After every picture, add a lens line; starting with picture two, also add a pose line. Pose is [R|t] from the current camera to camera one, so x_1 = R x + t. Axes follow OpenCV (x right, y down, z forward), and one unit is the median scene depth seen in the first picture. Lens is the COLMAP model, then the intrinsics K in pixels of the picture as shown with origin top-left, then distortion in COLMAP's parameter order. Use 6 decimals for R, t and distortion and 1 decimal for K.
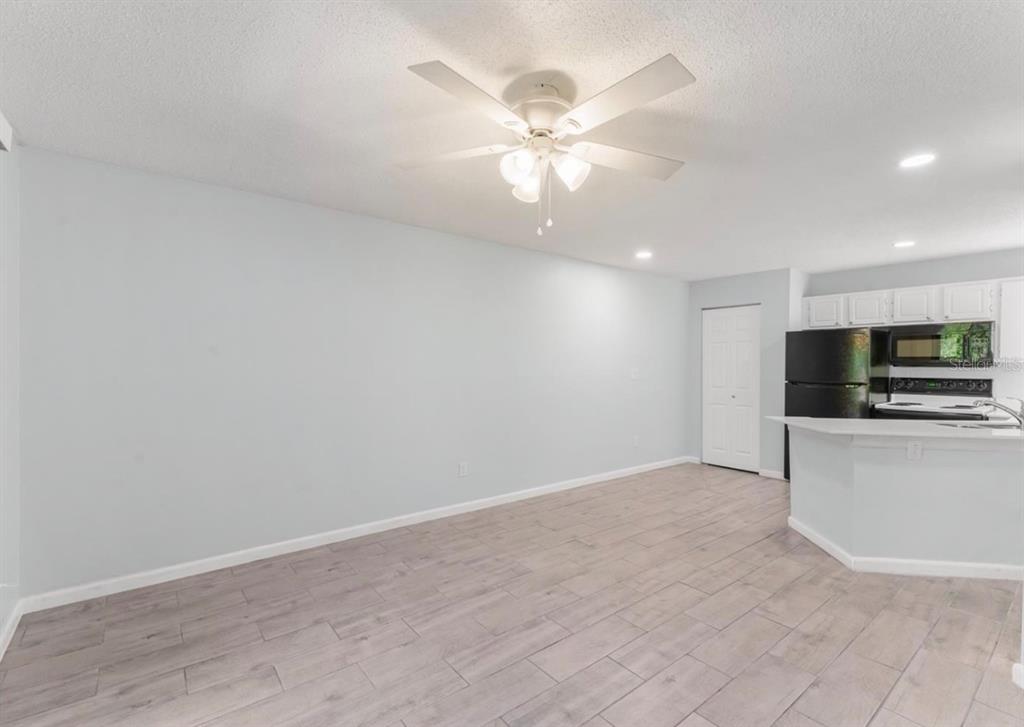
lens RADIAL K [[466.7, 0, 495.5], [0, 466.7, 365.8], [0, 0, 1]] dist [-0.009419, 0.001845]
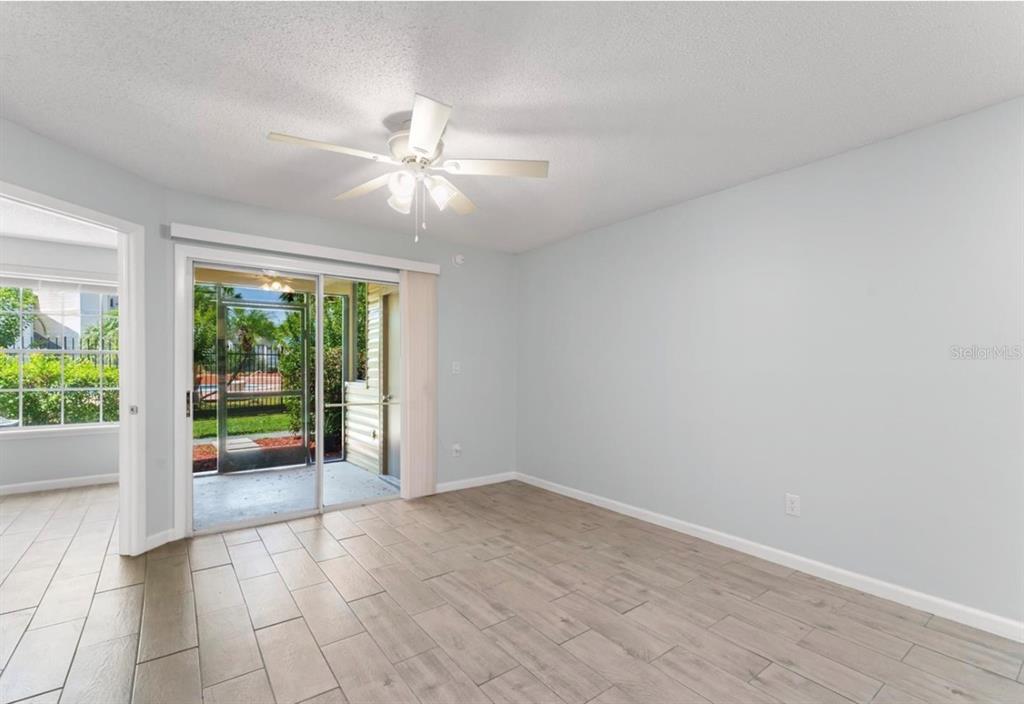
lens RADIAL K [[451.7, 0, 513.9], [0, 451.7, 368.4], [0, 0, 1]] dist [0.000302, 0.000245]
pose [[0.002344, -0.002995, -0.999993, 0.550078], [-0.009759, 0.999948, -0.003018, 0.023943], [0.999950, 0.009766, 0.002315, 0.537471]]
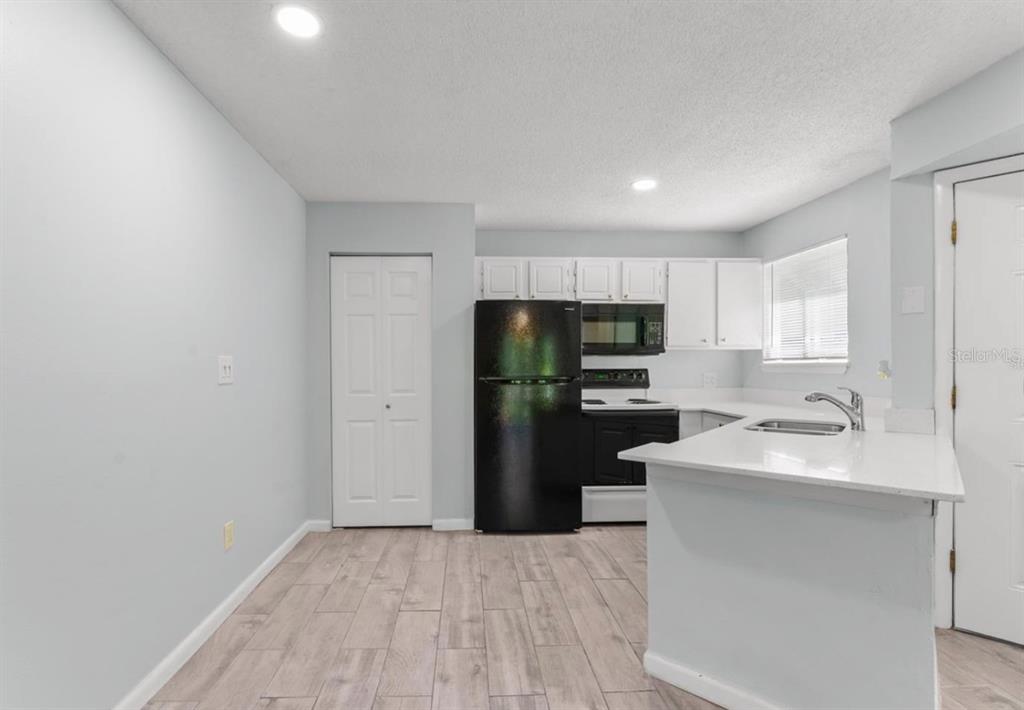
lens RADIAL K [[469.5, 0, 478.4], [0, 469.5, 368.5], [0, 0, 1]] dist [-0.001302, -0.000432]
pose [[0.575471, -0.009918, 0.817762, 0.113126], [0.009137, 0.999942, 0.005698, 0.019887], [-0.817771, 0.004193, 0.575528, 0.728409]]
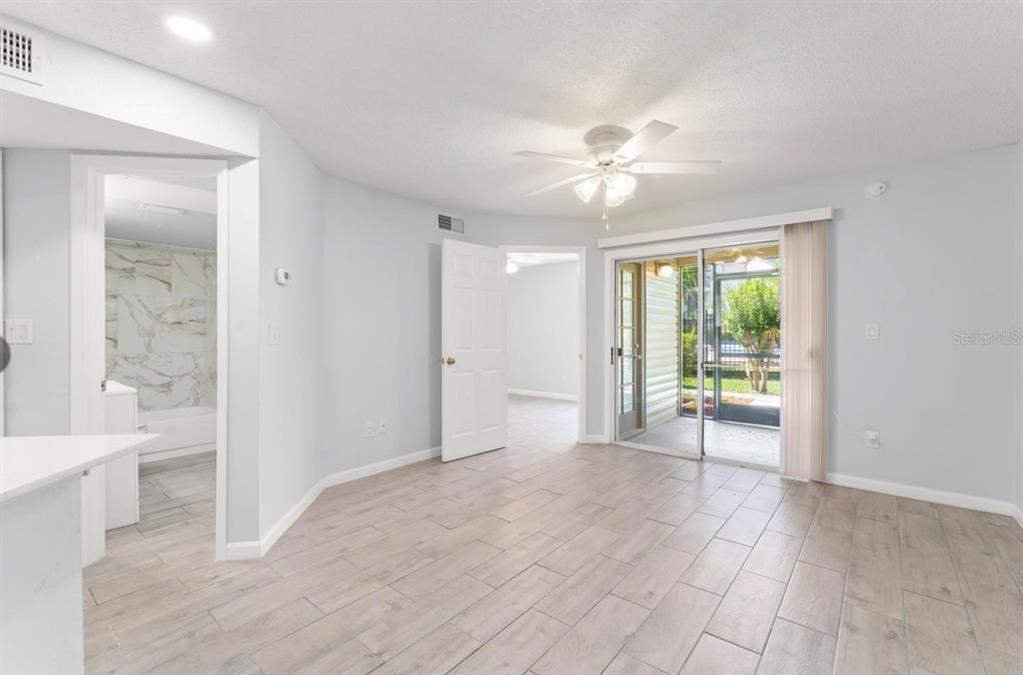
lens RADIAL K [[449.8, 0, 516.5], [0, 449.8, 332.2], [0, 0, 1]] dist [-0.003405, -0.000375]
pose [[-0.970736, -0.004656, -0.240102, 0.314235], [-0.006642, 0.999950, 0.007467, 0.020449], [0.240056, 0.008843, -0.970719, 1.008352]]
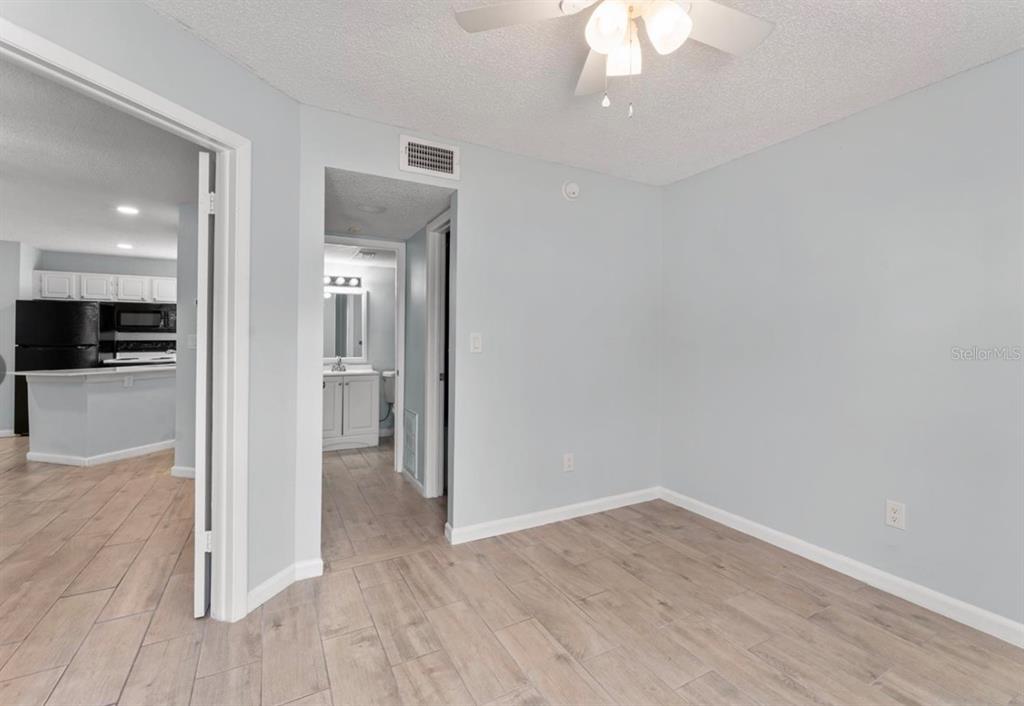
lens RADIAL K [[451.7, 0, 526.3], [0, 451.7, 336.4], [0, 0, 1]] dist [0.000302, 0.000245]
pose [[0.135492, 0.000300, 0.990778, -0.310876], [0.002612, 0.999996, -0.000660, 0.019547], [-0.990775, 0.002677, 0.135491, -0.389584]]
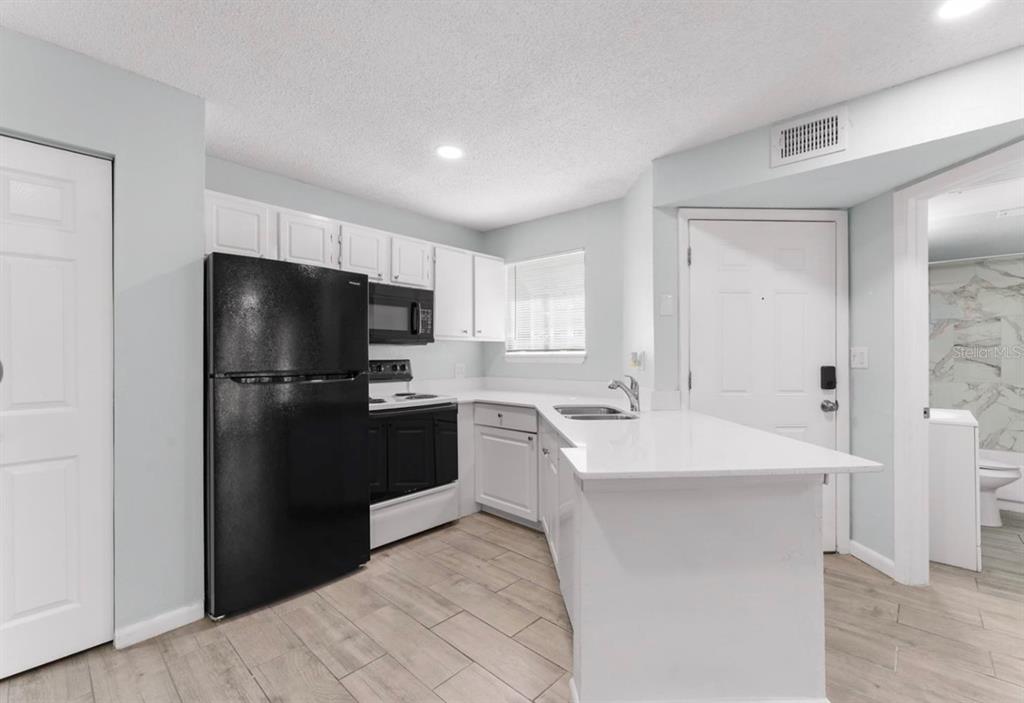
lens RADIAL K [[451.7, 0, 513.2], [0, 451.7, 355.9], [0, 0, 1]] dist [0.000302, 0.000245]
pose [[-0.176874, -0.003062, 0.984229, 0.224365], [0.005765, 0.999975, 0.004147, 0.019132], [-0.984217, 0.006408, -0.176852, 0.947346]]
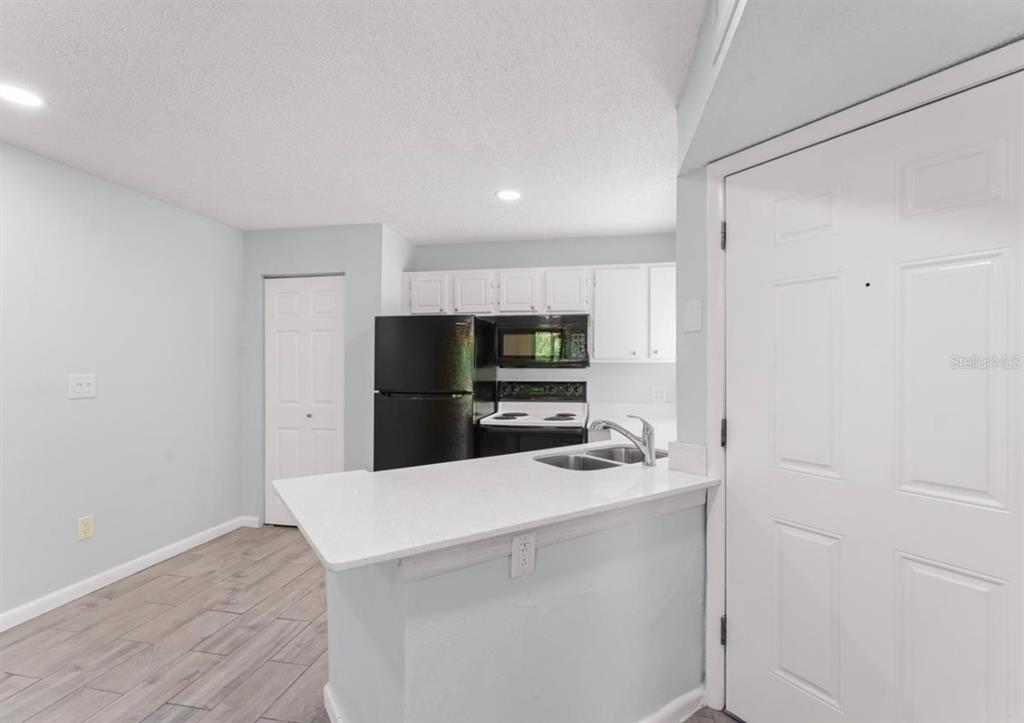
lens RADIAL K [[456.5, 0, 521.6], [0, 456.5, 364.6], [0, 0, 1]] dist [-0.001027, 0.000135]
pose [[0.737622, -0.000922, 0.675213, 0.392794], [0.004730, 0.999982, -0.003802, -0.000789], [-0.675197, 0.005998, 0.737613, 0.438212]]
